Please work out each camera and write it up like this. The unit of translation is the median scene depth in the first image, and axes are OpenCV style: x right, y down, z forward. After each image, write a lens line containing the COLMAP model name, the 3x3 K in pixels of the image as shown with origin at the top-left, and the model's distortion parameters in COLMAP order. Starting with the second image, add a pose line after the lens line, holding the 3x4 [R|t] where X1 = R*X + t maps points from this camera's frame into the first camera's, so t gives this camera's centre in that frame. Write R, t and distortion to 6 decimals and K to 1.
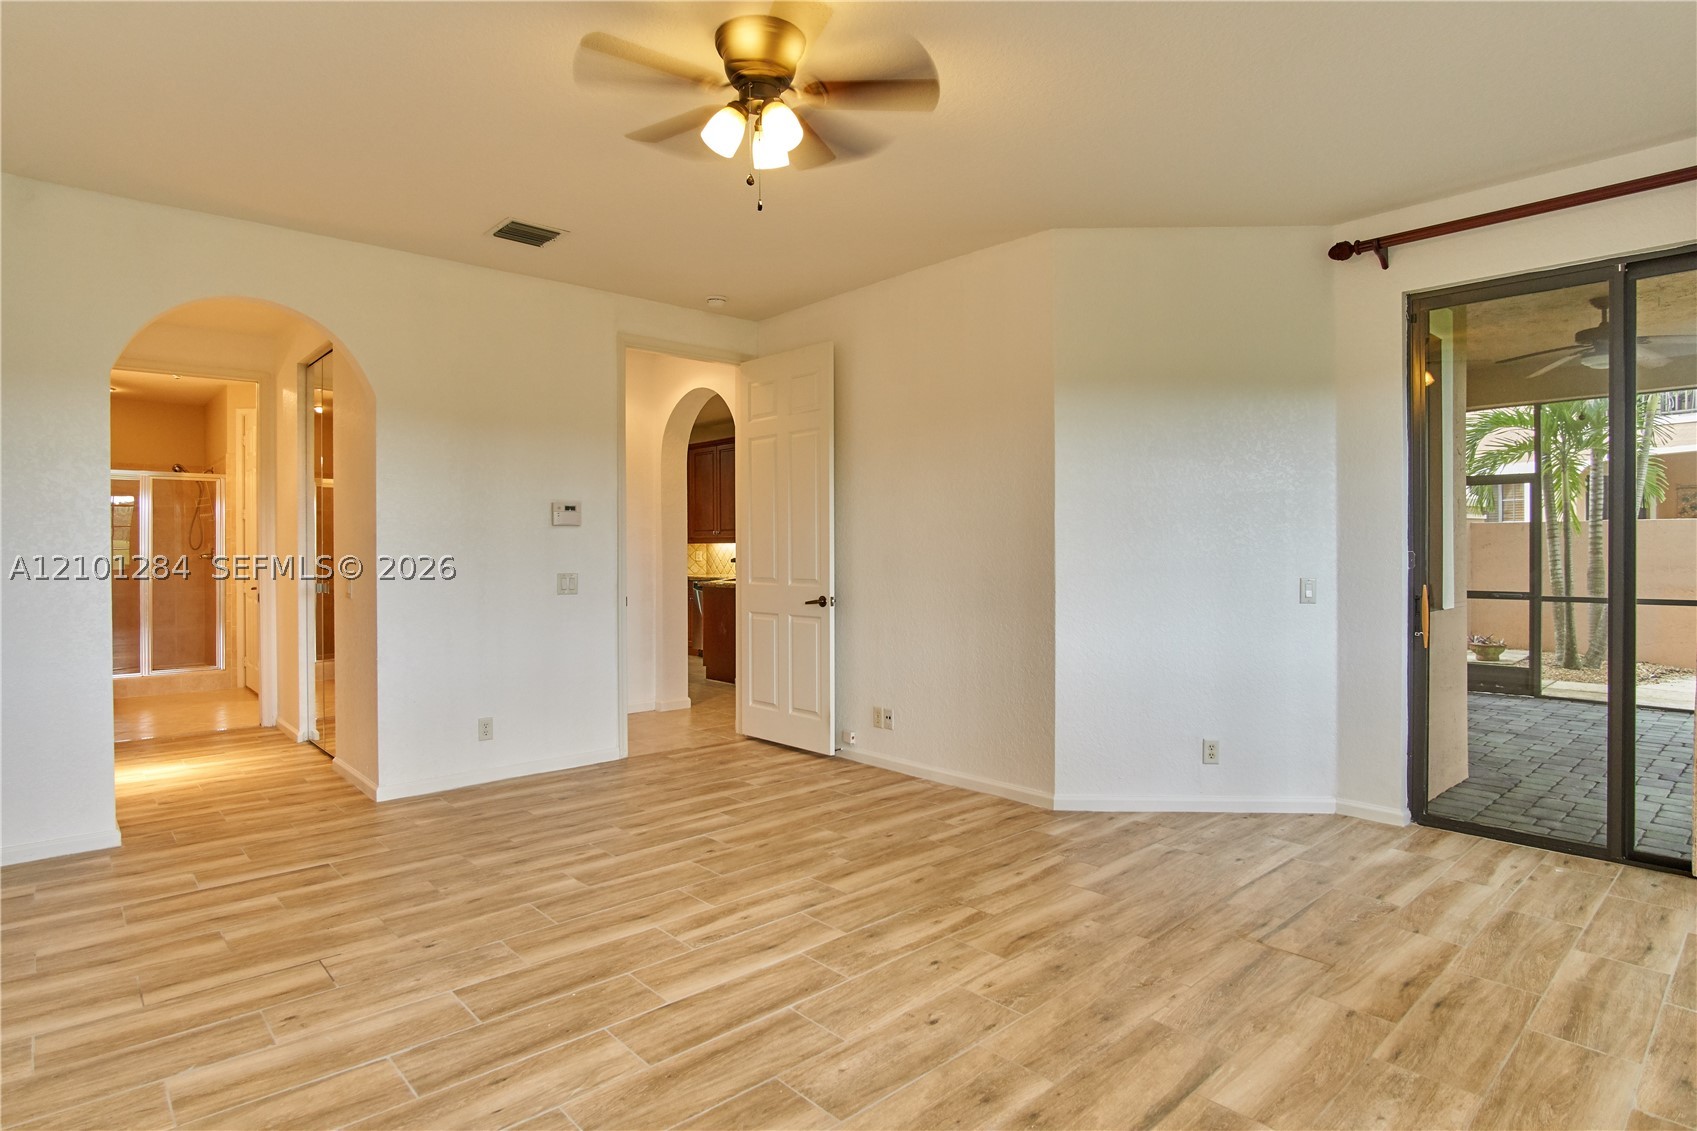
lens RADIAL K [[903.3, 0, 847.6], [0, 903.3, 553.5], [0, 0, 1]] dist [-0.033822, 0.009345]
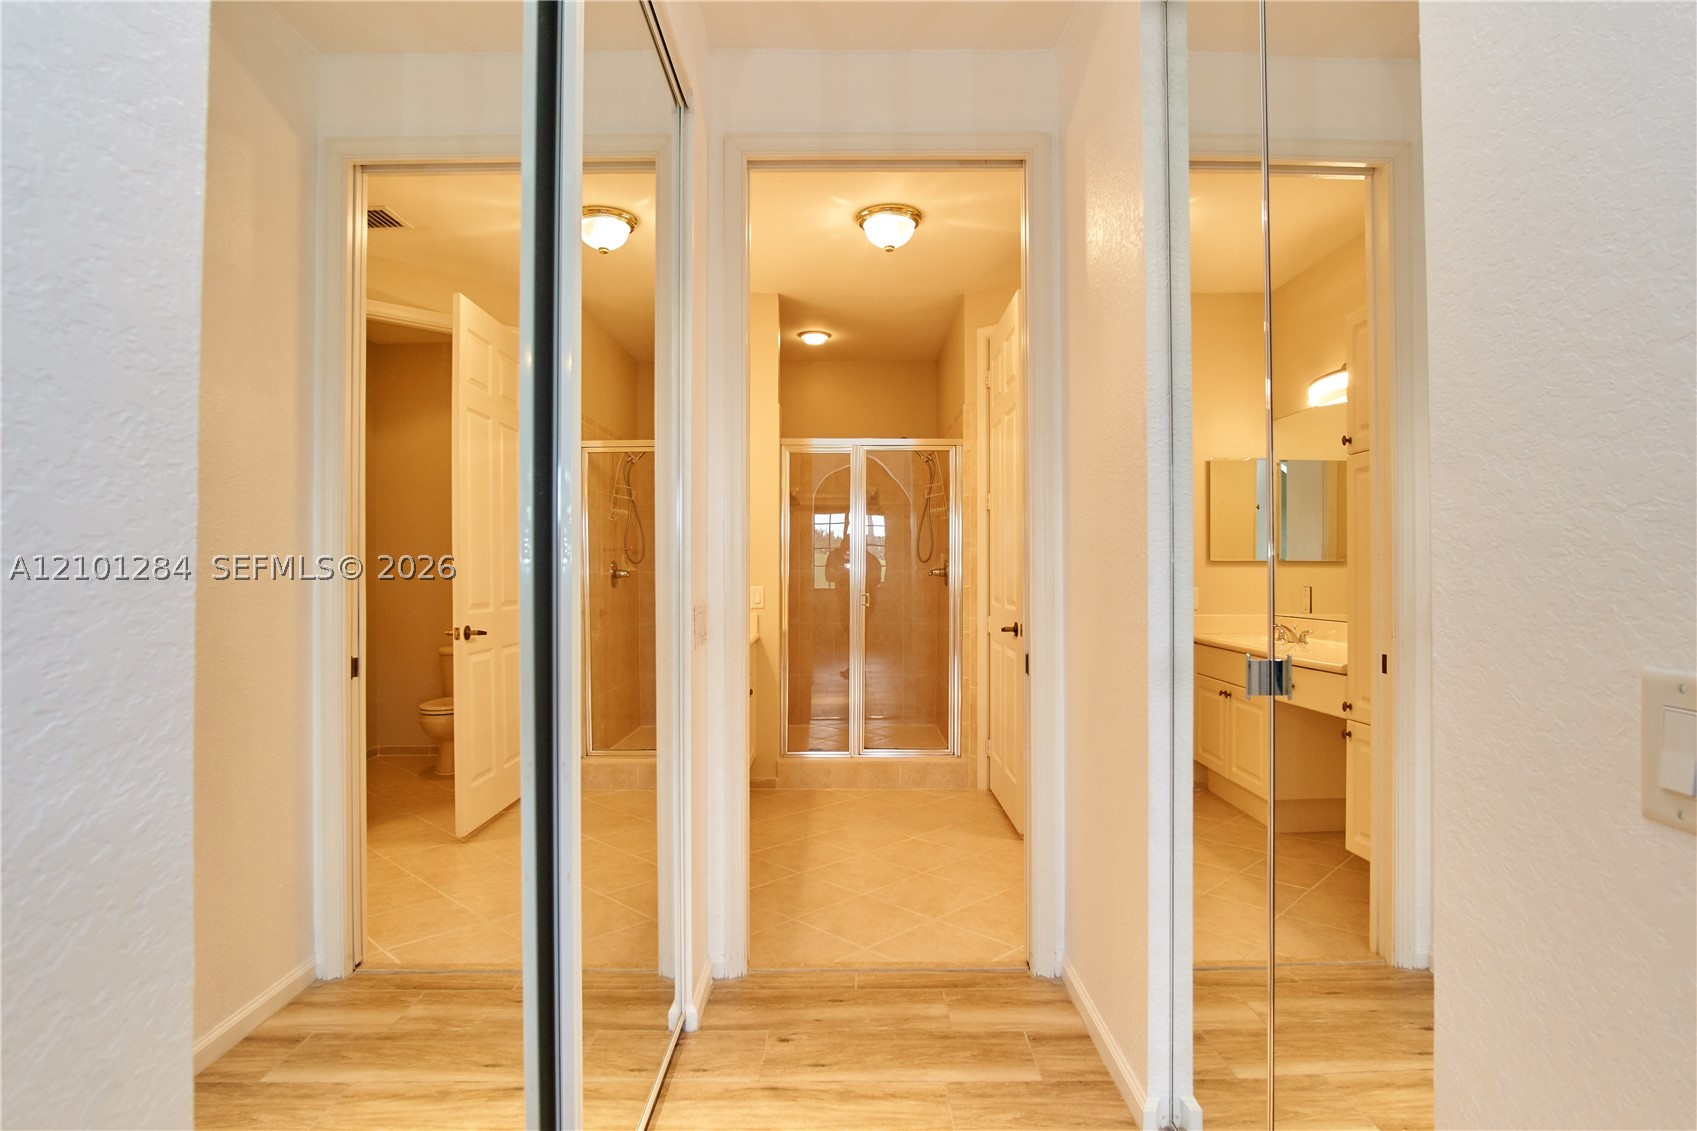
lens RADIAL K [[903.3, 0, 847.6], [0, 903.3, 553.5], [0, 0, 1]] dist [-0.033822, 0.009345]
pose [[0.741802, -0.011323, -0.670523, -0.339962], [-0.006591, 0.999686, -0.024173, 0.005749], [0.670587, 0.022351, 0.741494, 0.485154]]
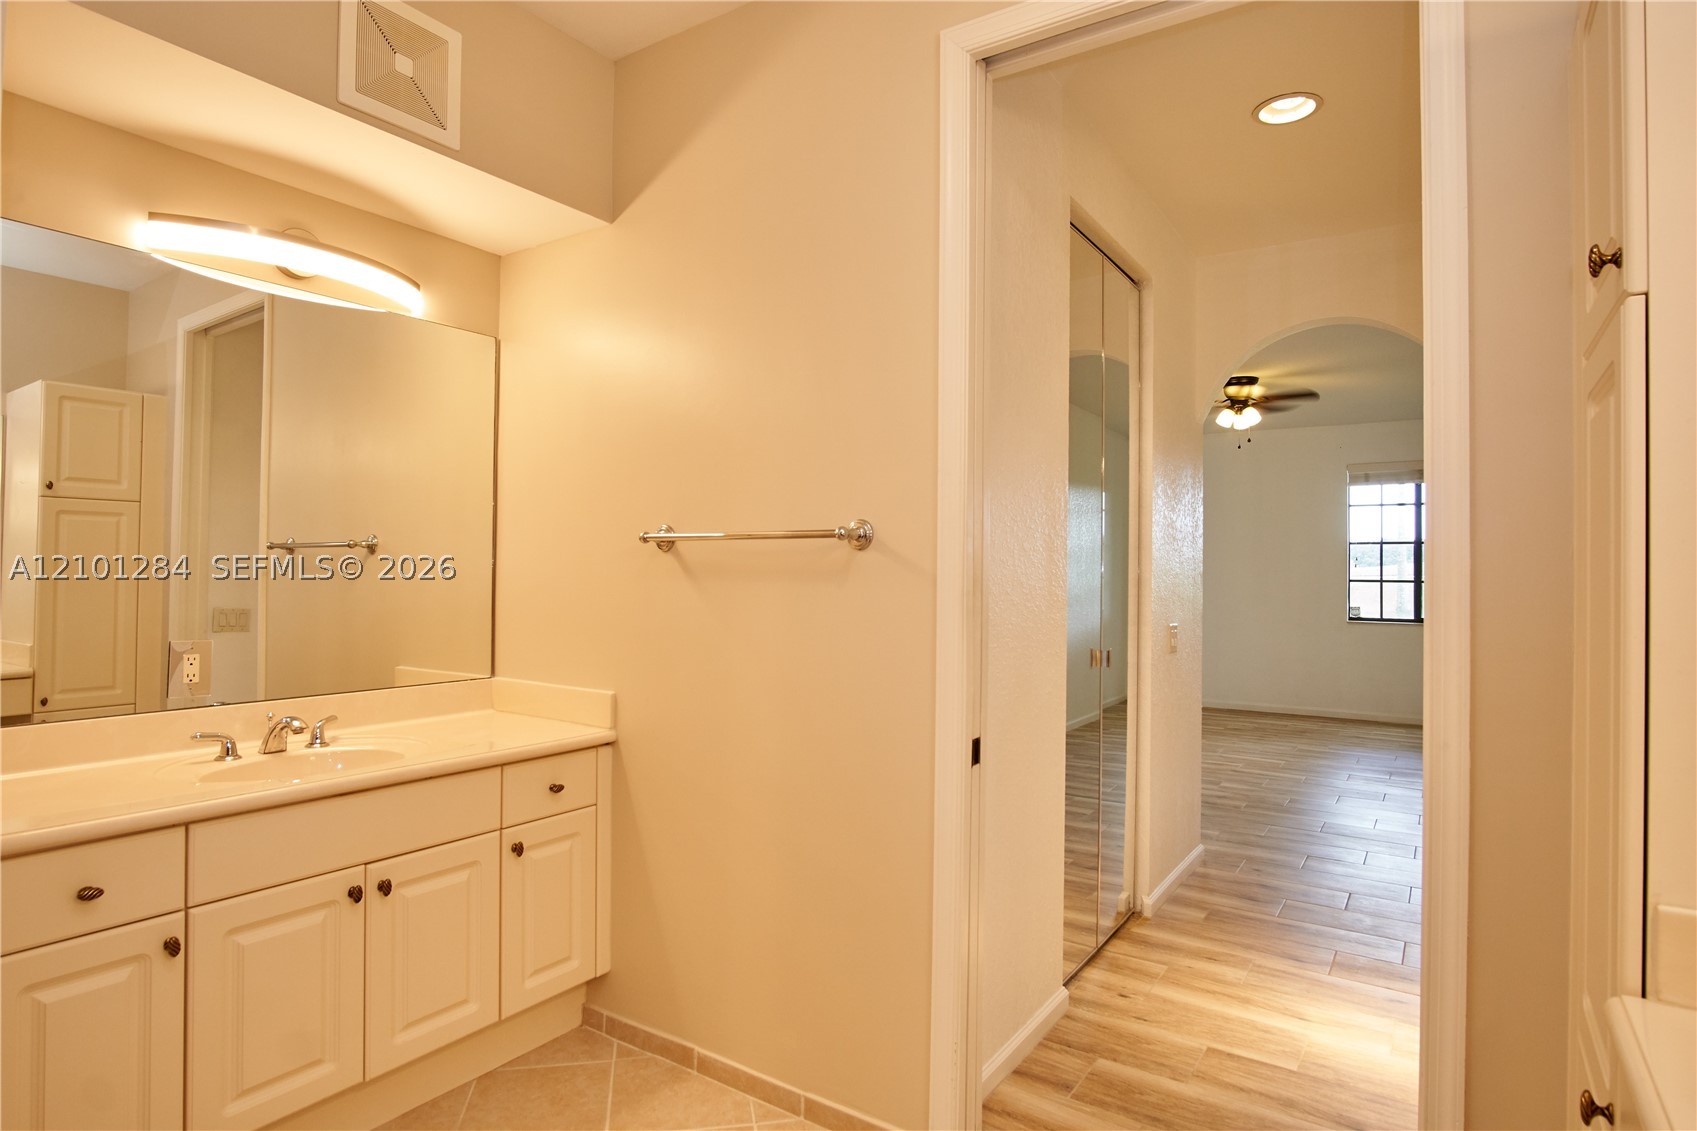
lens RADIAL K [[903.3, 0, 847.6], [0, 903.3, 553.5], [0, 0, 1]] dist [-0.033822, 0.009345]
pose [[-0.231653, 0.014465, 0.972691, -0.737007], [-0.001409, 0.999883, -0.015205, -0.012574], [-0.972798, -0.004893, -0.231605, 0.860522]]
